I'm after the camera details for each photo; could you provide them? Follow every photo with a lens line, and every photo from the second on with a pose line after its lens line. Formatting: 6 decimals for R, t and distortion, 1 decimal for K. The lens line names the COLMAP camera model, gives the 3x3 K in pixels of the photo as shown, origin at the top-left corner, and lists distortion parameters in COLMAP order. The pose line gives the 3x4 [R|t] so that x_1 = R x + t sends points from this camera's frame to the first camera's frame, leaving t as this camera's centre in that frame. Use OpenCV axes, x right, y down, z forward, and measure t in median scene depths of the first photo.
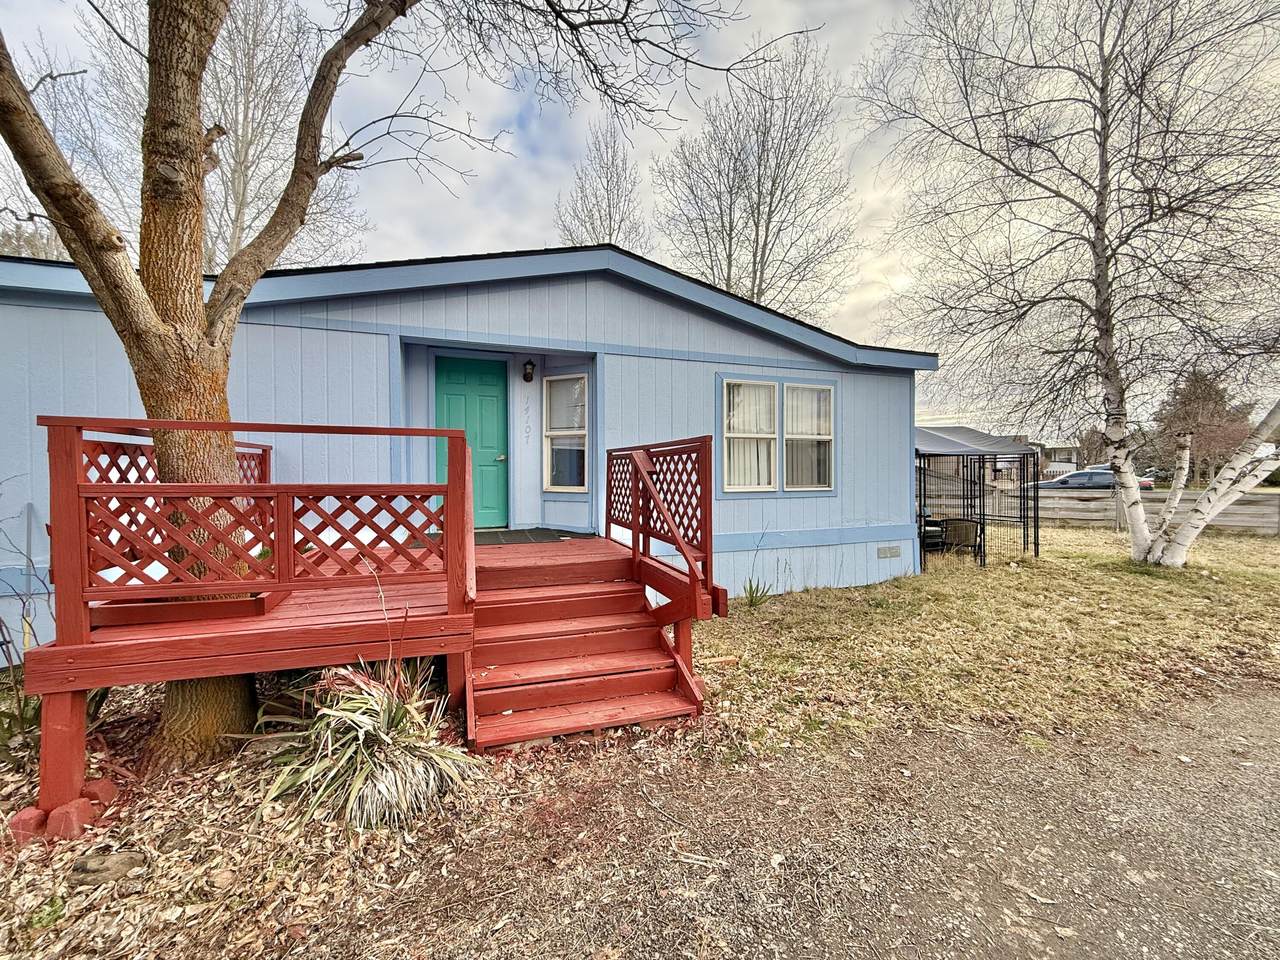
lens RADIAL K [[513.2, 0, 640.0], [0, 513.2, 480.0], [0, 0, 1]] dist [0.000983, -0.000095]
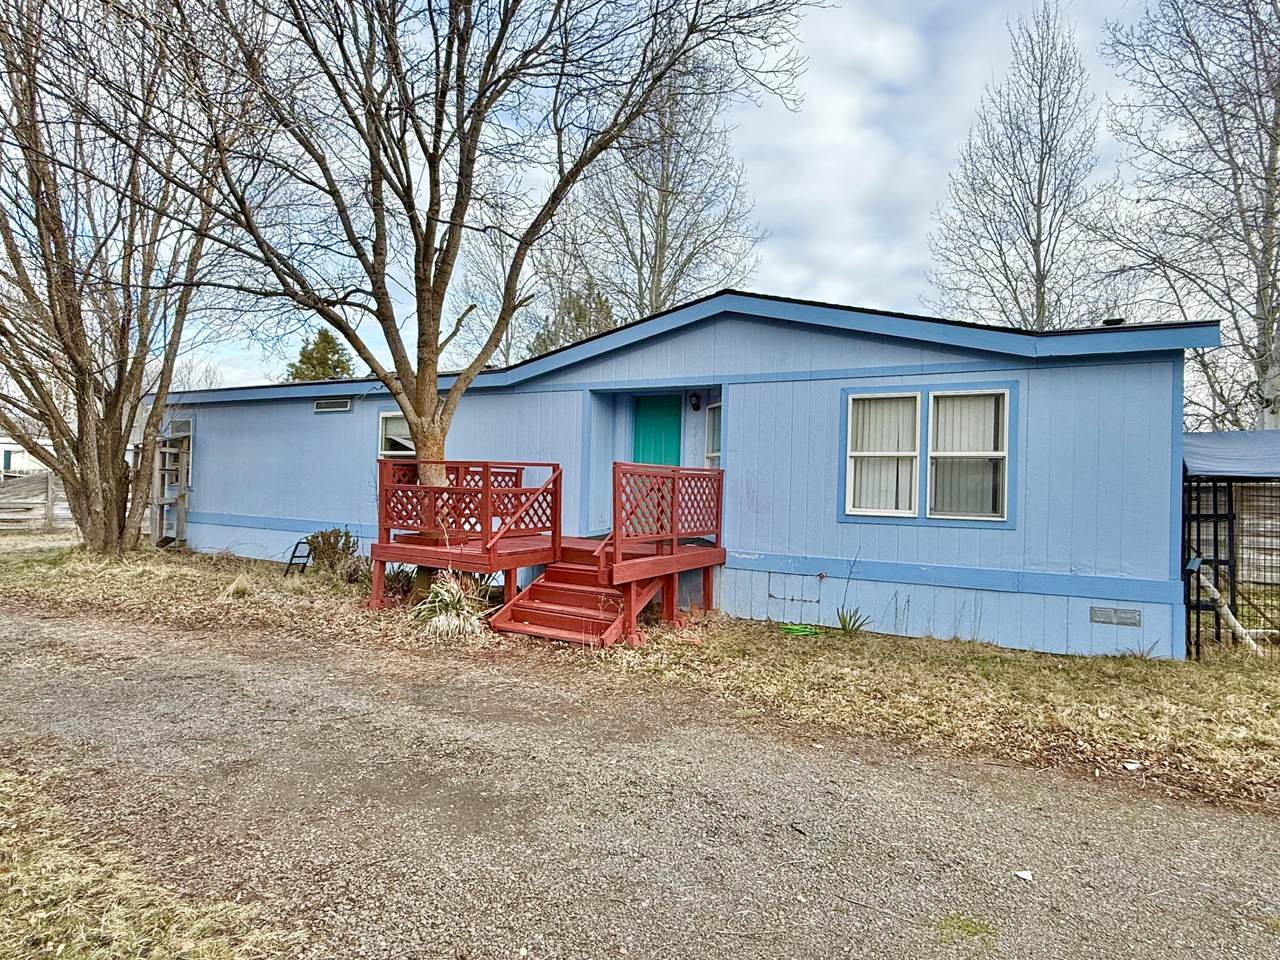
lens RADIAL K [[758.8, 0, 640.0], [0, 758.8, 480.0], [0, 0, 1]] dist [0.002541, -0.000107]
pose [[0.643738, 0.013212, -0.765132, 1.106654], [-0.041392, 0.998988, -0.017574, 0.000696], [0.764126, 0.042983, 0.643634, -0.213943]]
